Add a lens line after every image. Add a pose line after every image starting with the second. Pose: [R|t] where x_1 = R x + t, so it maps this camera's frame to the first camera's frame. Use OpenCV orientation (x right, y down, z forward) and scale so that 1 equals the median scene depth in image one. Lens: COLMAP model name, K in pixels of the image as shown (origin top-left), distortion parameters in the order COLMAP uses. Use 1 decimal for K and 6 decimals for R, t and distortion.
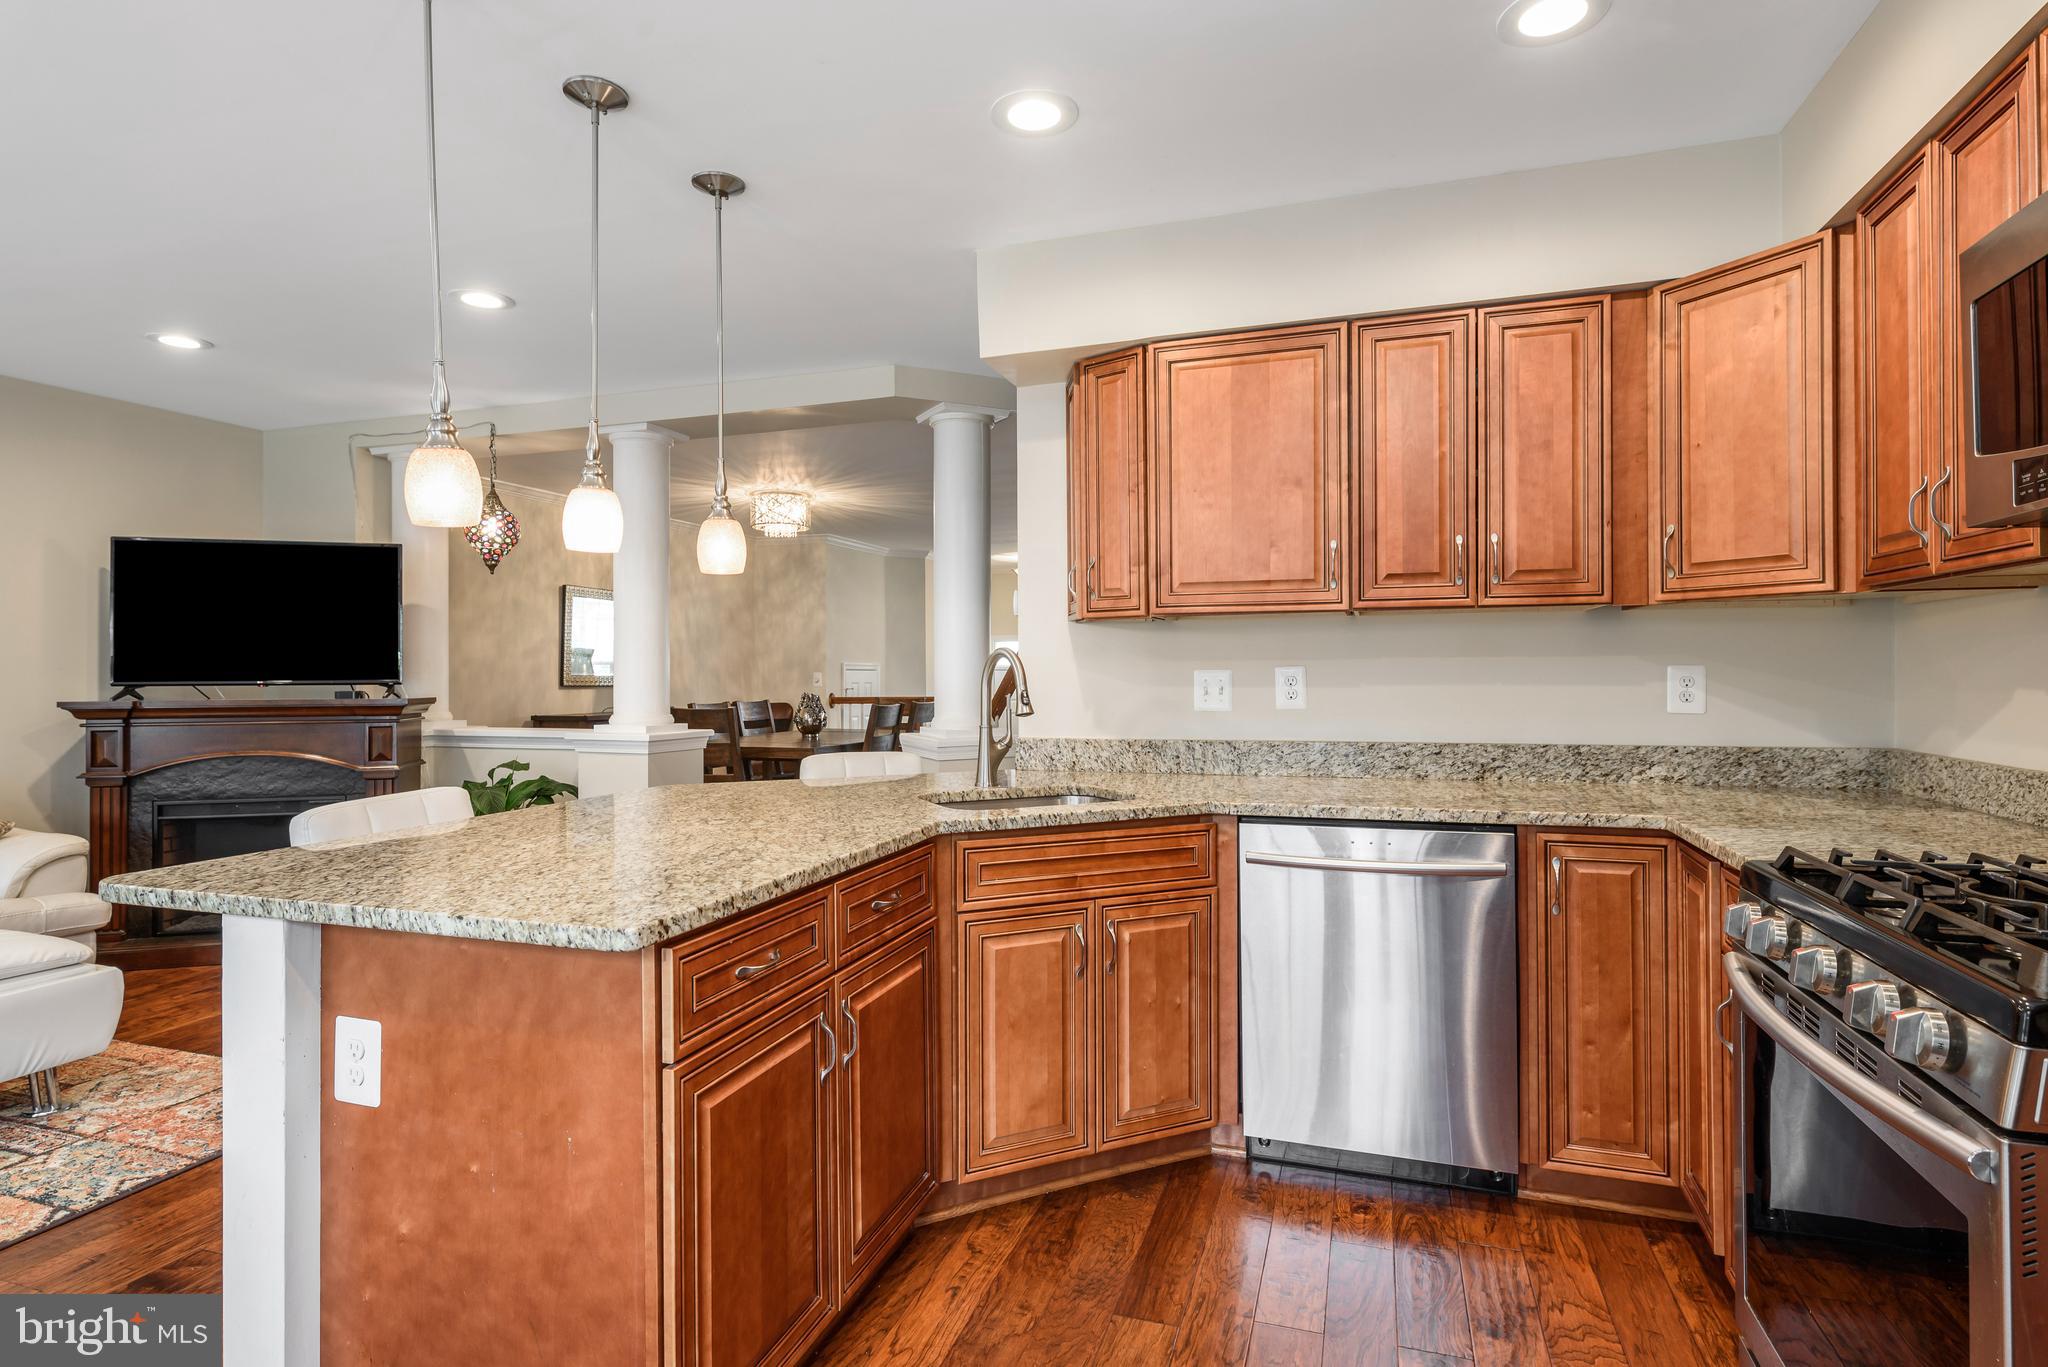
lens RADIAL K [[1024.5, 0, 1026.5], [0, 1024.5, 660.3], [0, 0, 1]] dist [0.002209, -0.000906]
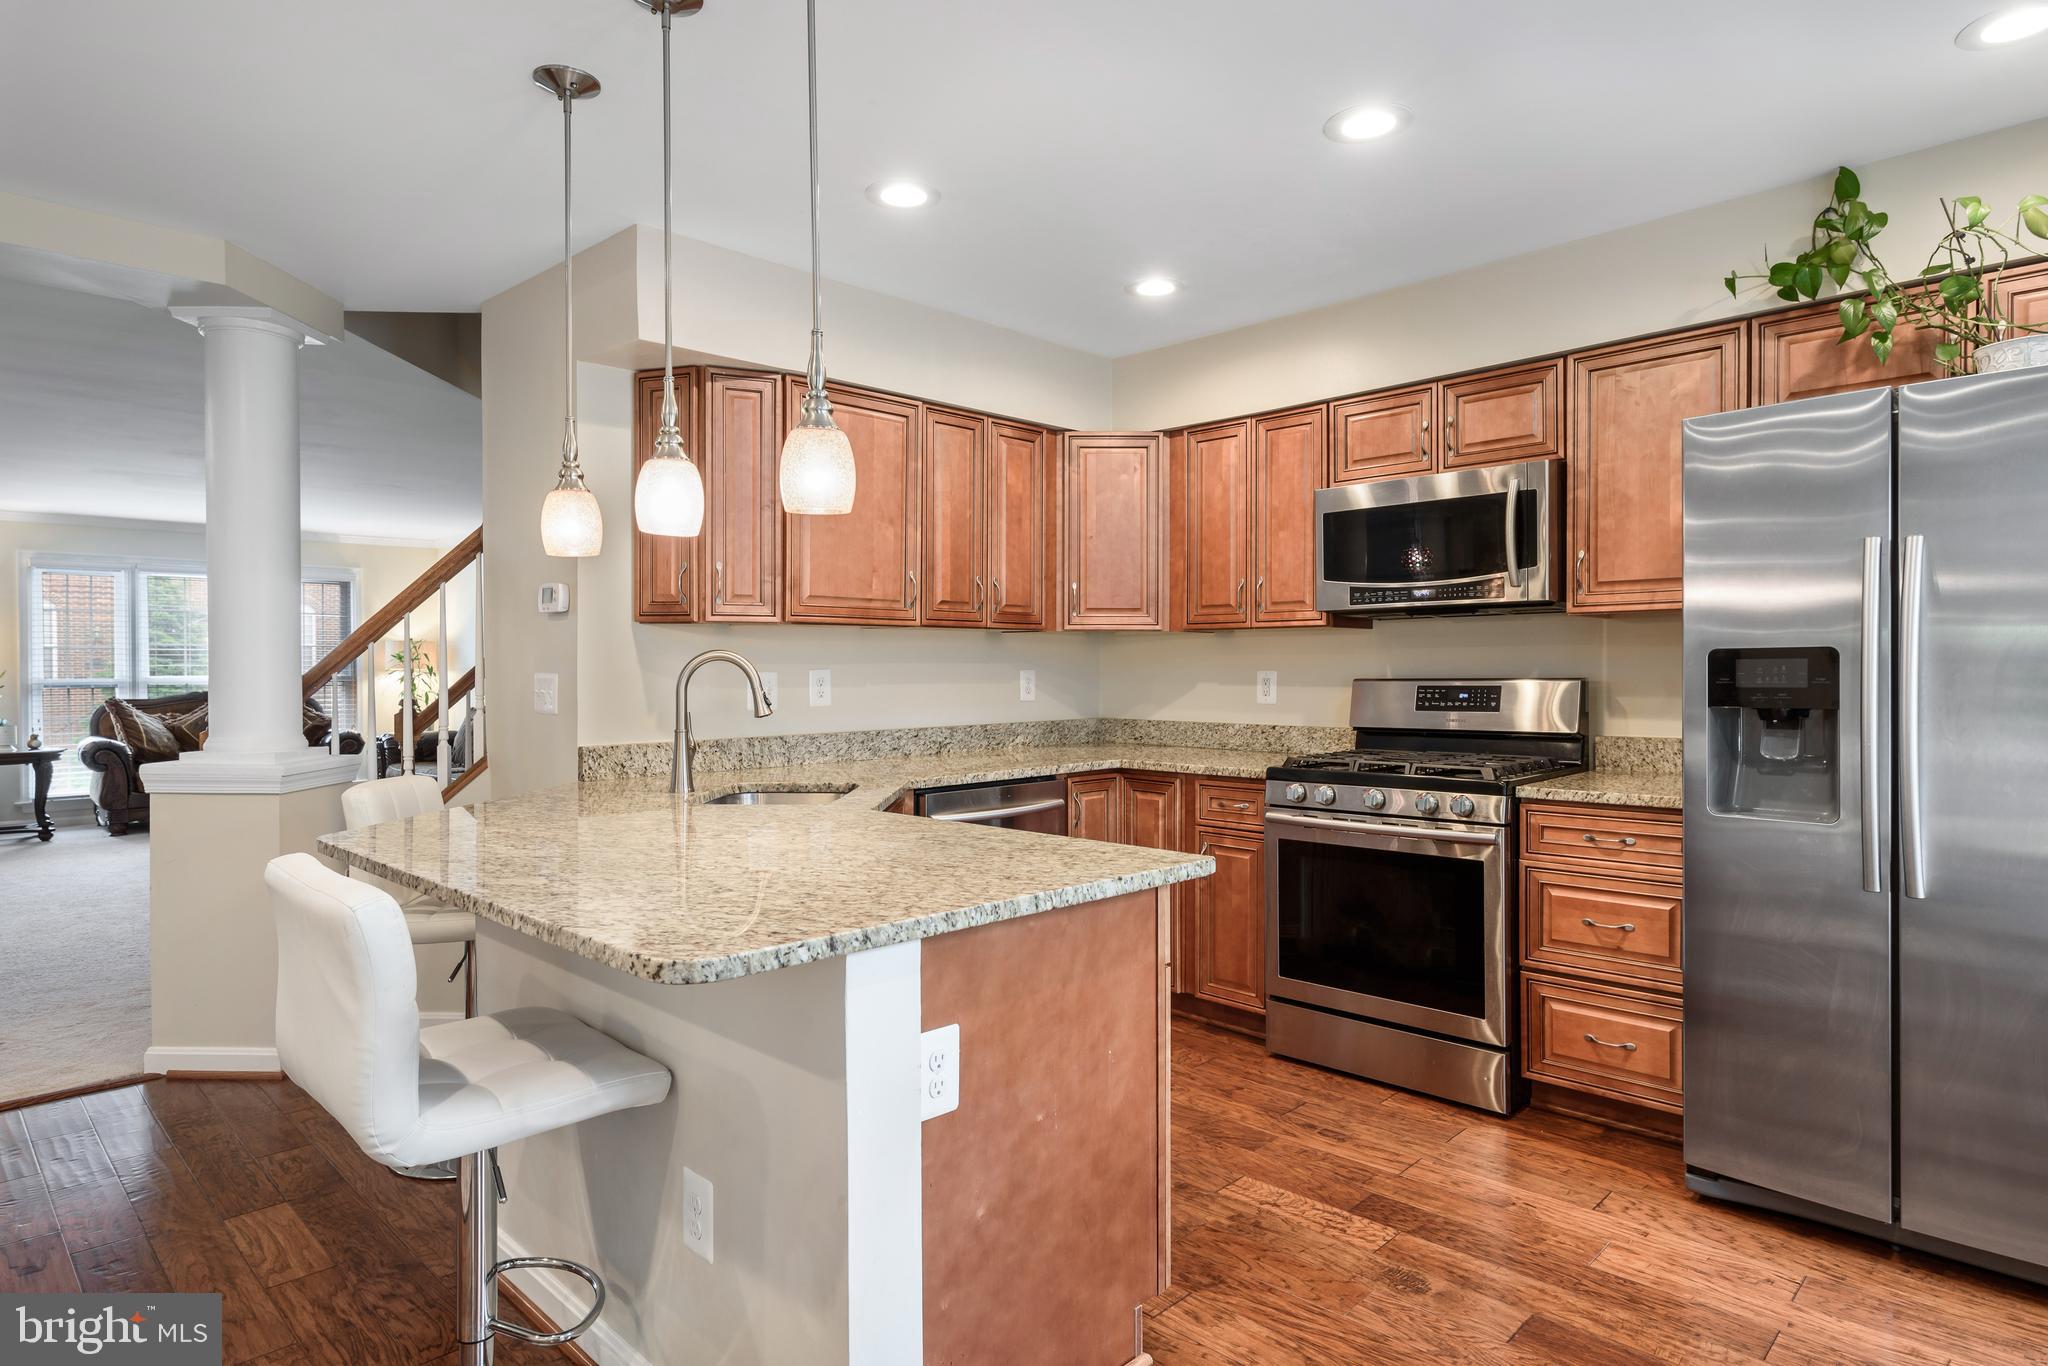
lens RADIAL K [[1129.1, 0, 995.8], [0, 1129.1, 671.0], [0, 0, 1]] dist [-0.001485, -0.000989]
pose [[0.461855, 0.001945, 0.886953, -0.792554], [-0.010011, 0.999945, 0.003020, 0.001812], [-0.886899, -0.010274, 0.461849, 0.228740]]
